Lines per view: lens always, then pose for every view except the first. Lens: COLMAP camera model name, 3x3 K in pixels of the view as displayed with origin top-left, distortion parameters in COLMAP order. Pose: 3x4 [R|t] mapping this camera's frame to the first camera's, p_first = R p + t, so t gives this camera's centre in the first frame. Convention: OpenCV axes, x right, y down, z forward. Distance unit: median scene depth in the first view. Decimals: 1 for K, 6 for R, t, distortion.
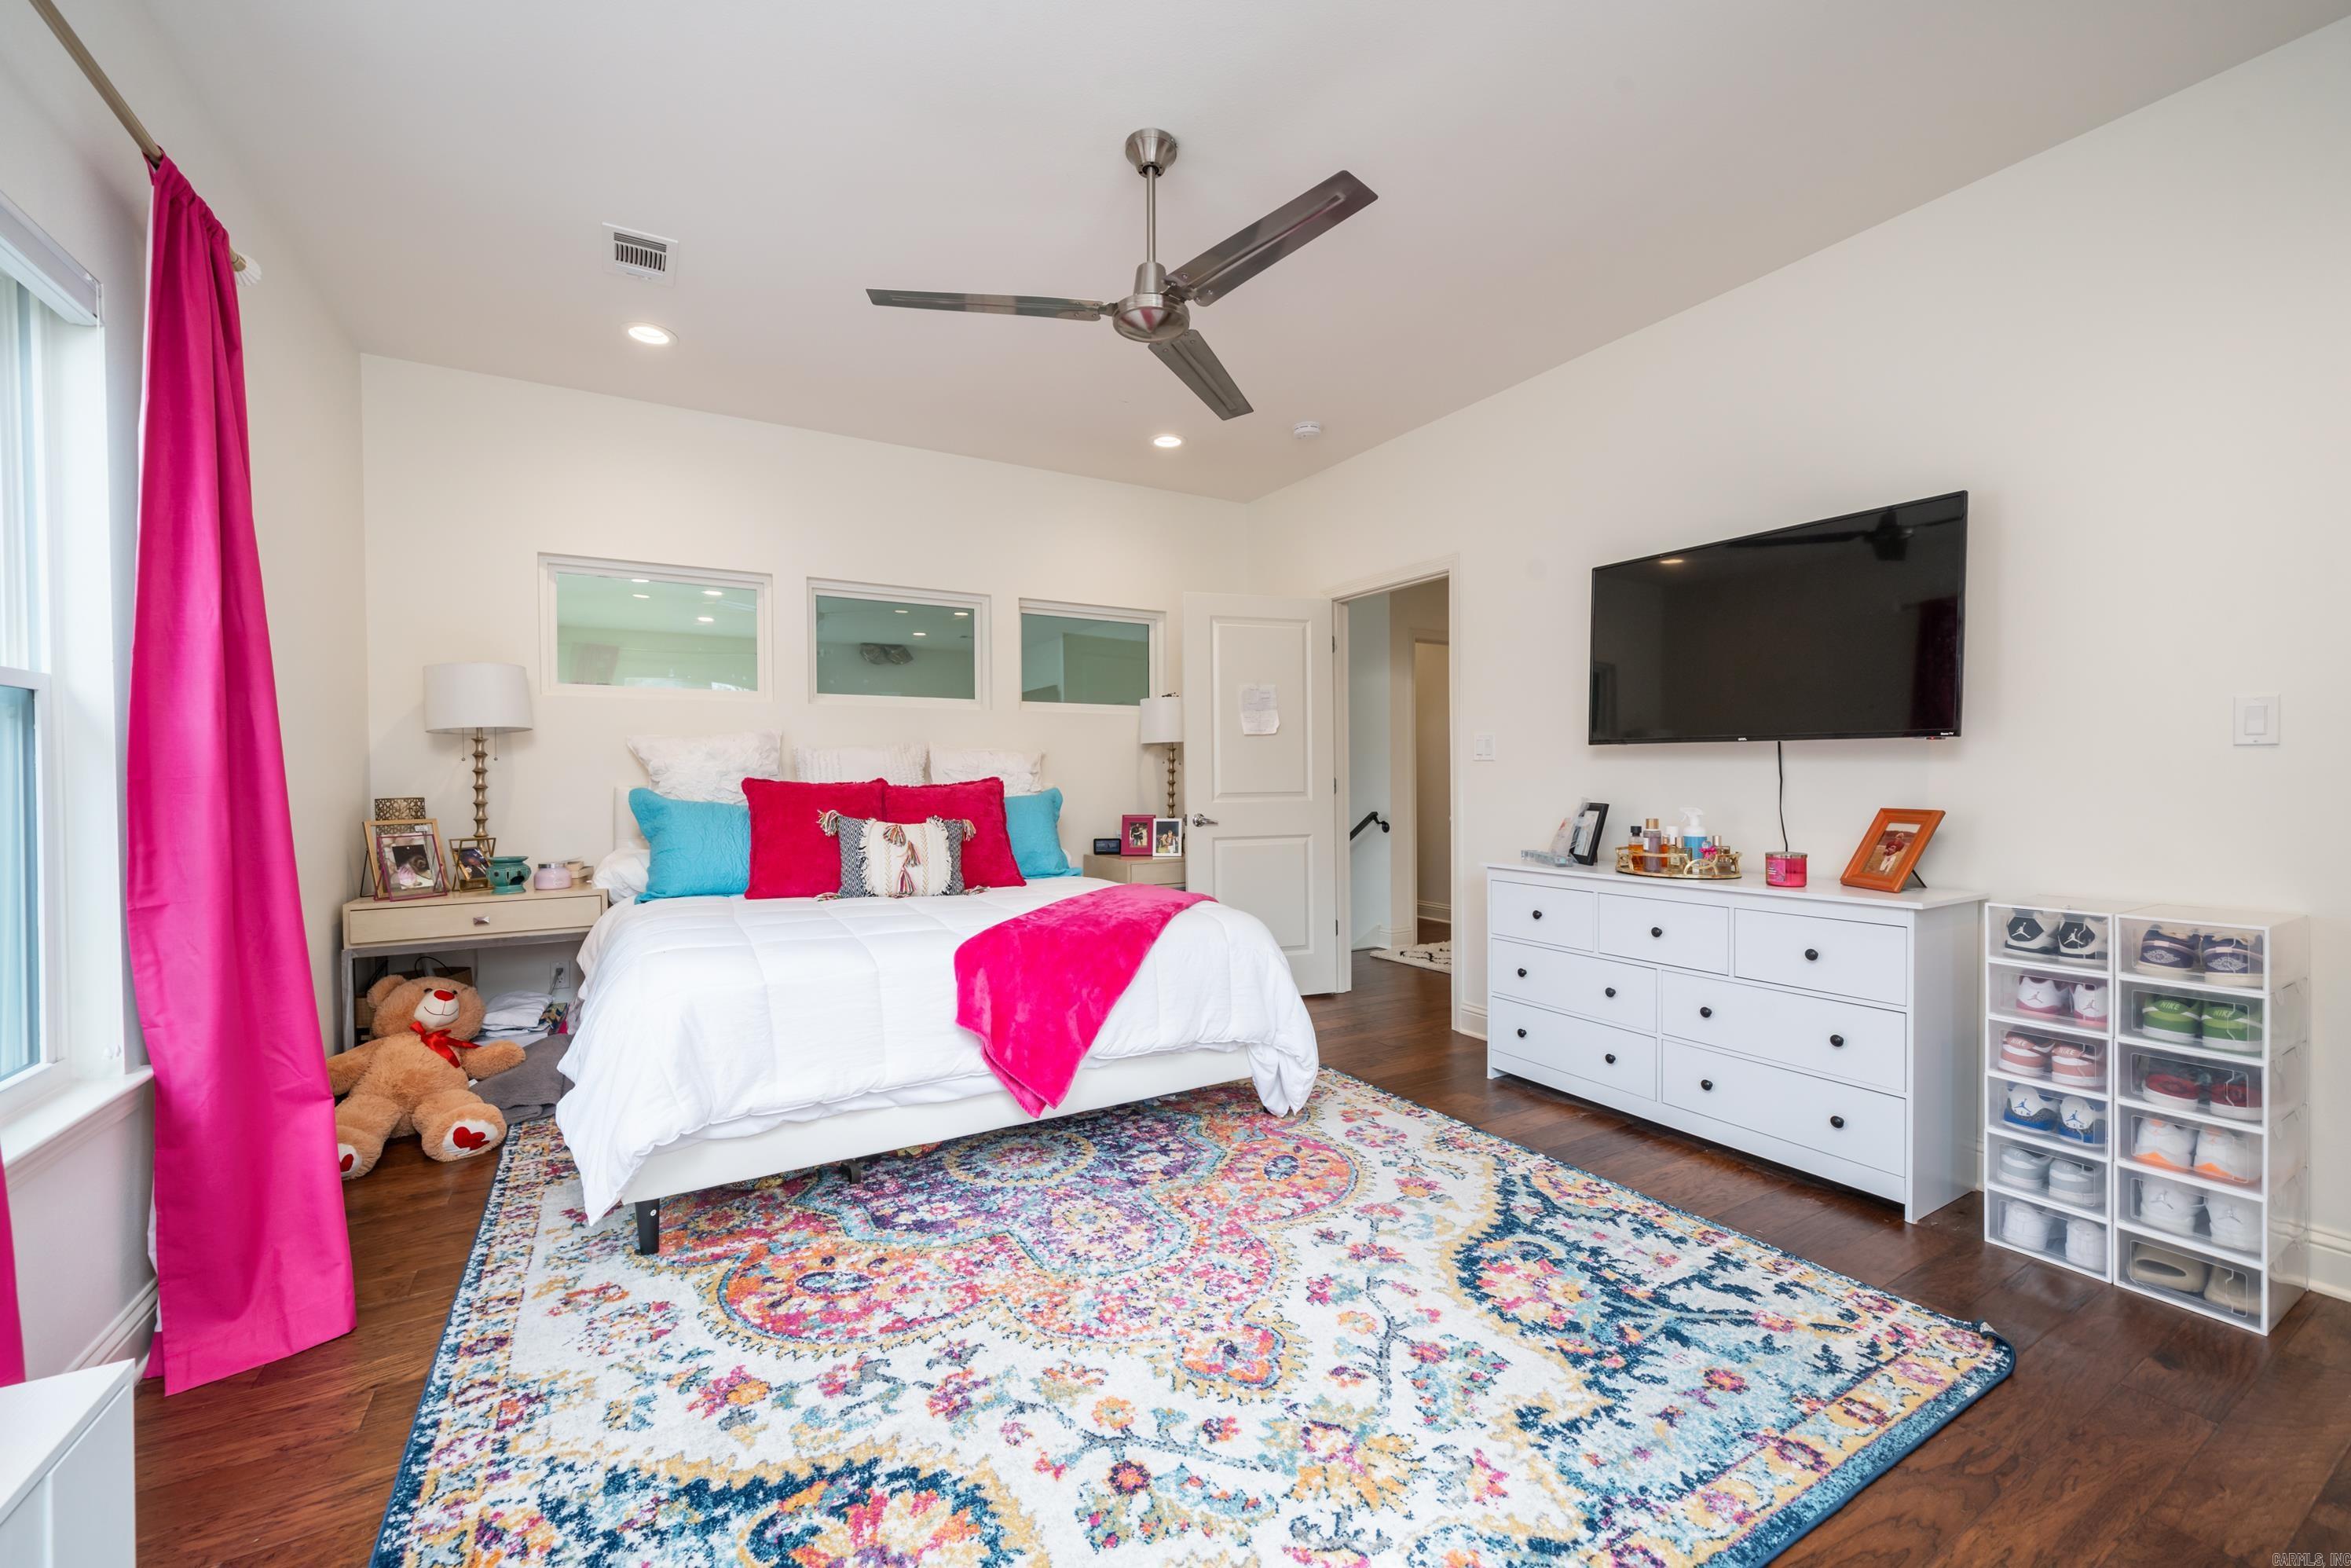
lens RADIAL K [[929.3, 0, 1184.9], [0, 929.3, 784.9], [0, 0, 1]] dist [0.000569, 0.000095]
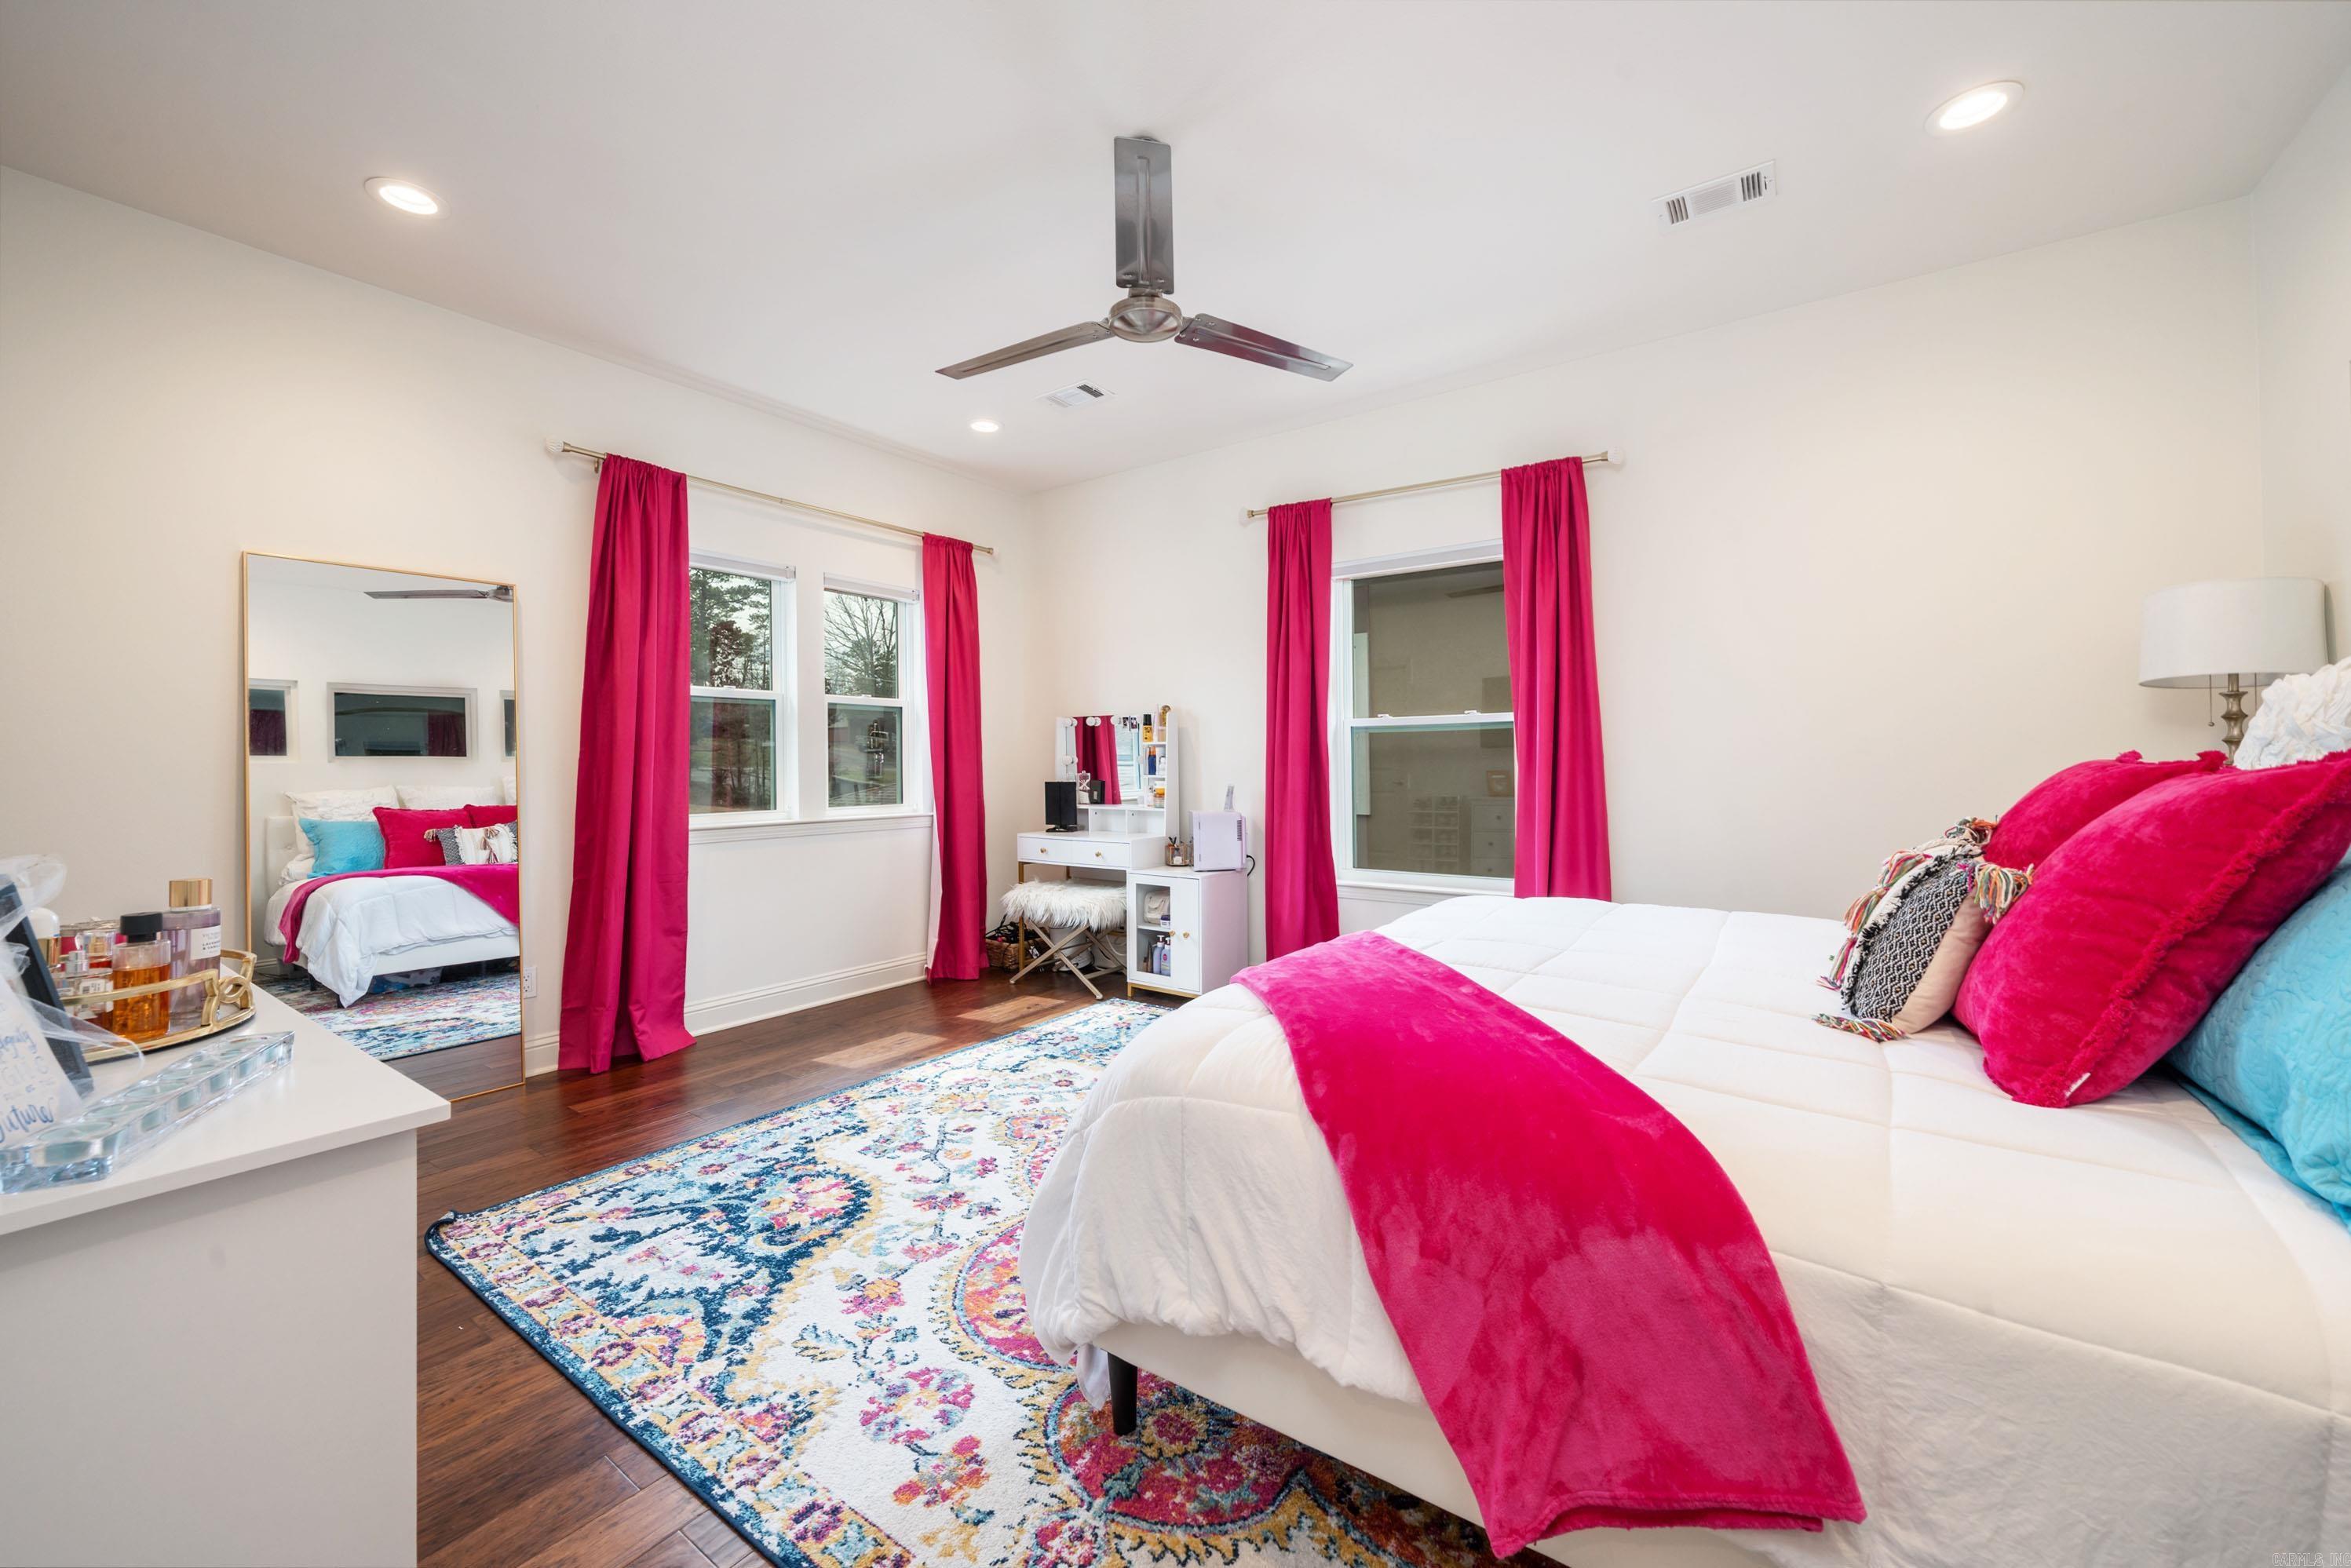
lens RADIAL K [[911.0, 0, 1169.4], [0, 911.0, 766.8], [0, 0, 1]] dist [-0.001930, -0.000034]
pose [[-0.920685, 0.013044, -0.390088, 0.403534], [0.008381, 0.999872, 0.013653, -0.024204], [0.390216, 0.009300, -0.920677, 2.291319]]
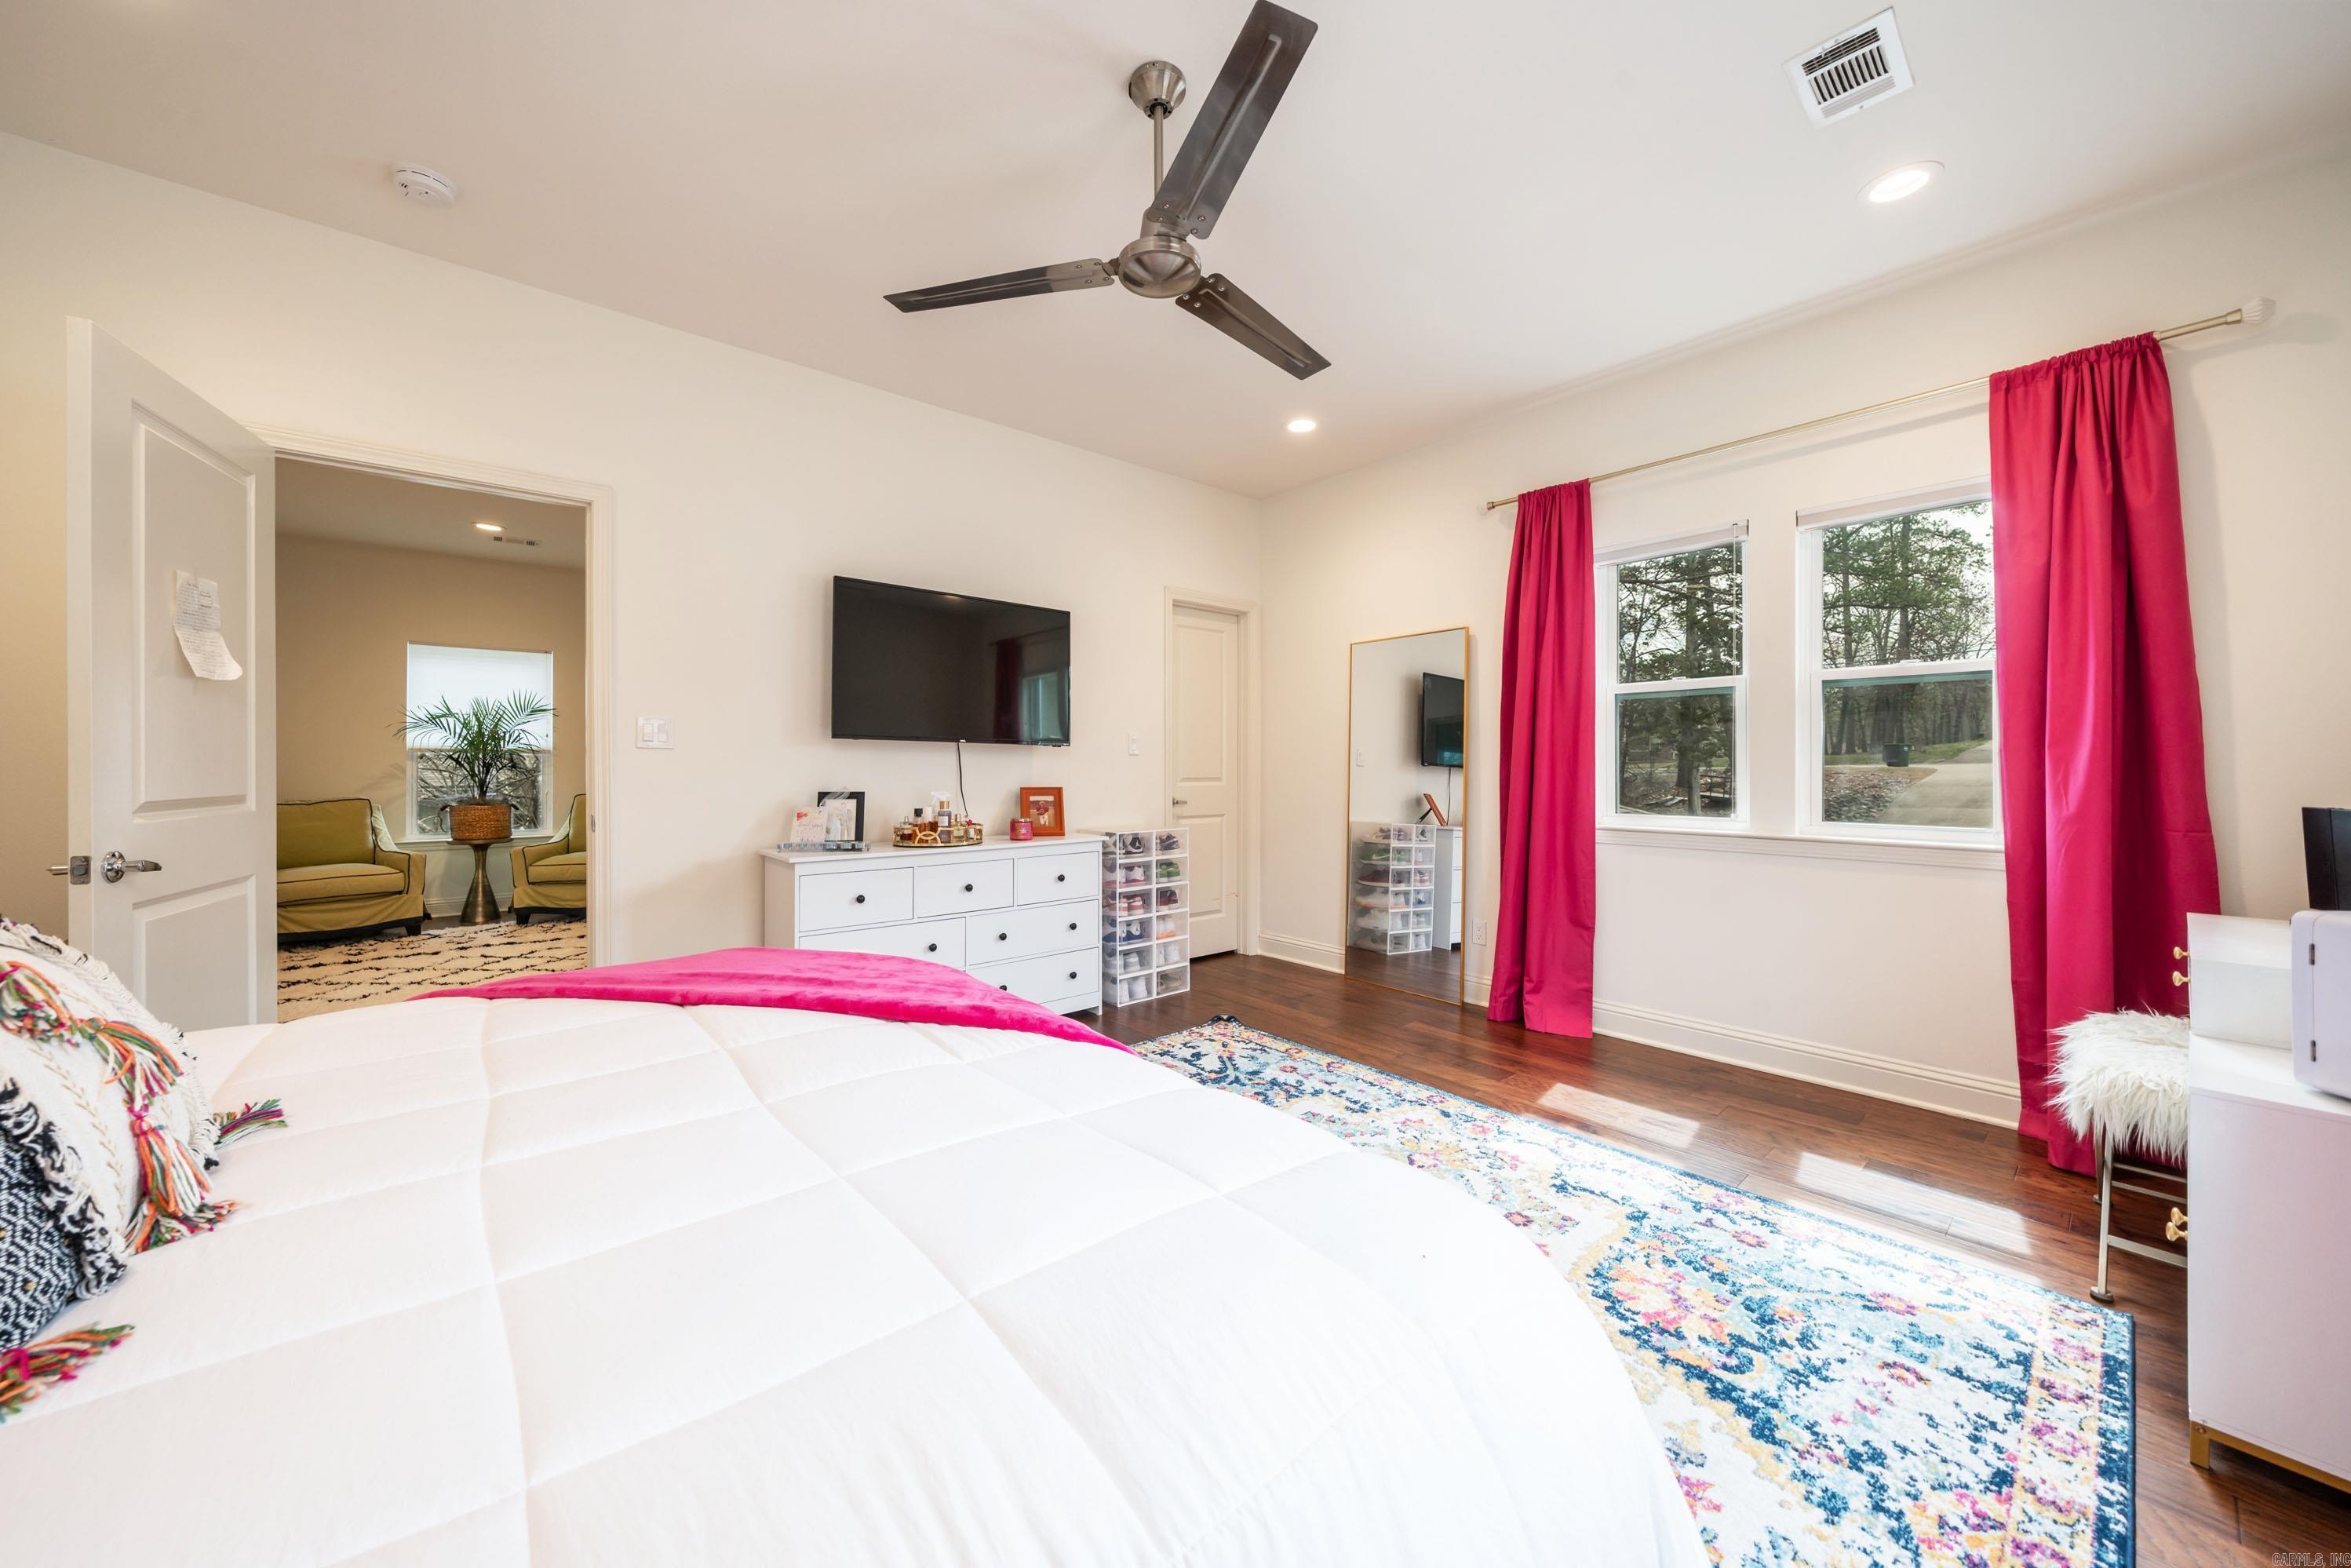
lens RADIAL K [[831.2, 0, 1164.3], [0, 831.2, 763.0], [0, 0, 1]] dist [-0.008941, 0.000599]
pose [[-0.157432, 0.009682, 0.987482, -0.991852], [0.009450, 0.999921, -0.008298, -0.004824], [-0.987485, 0.008025, -0.157511, 1.332304]]
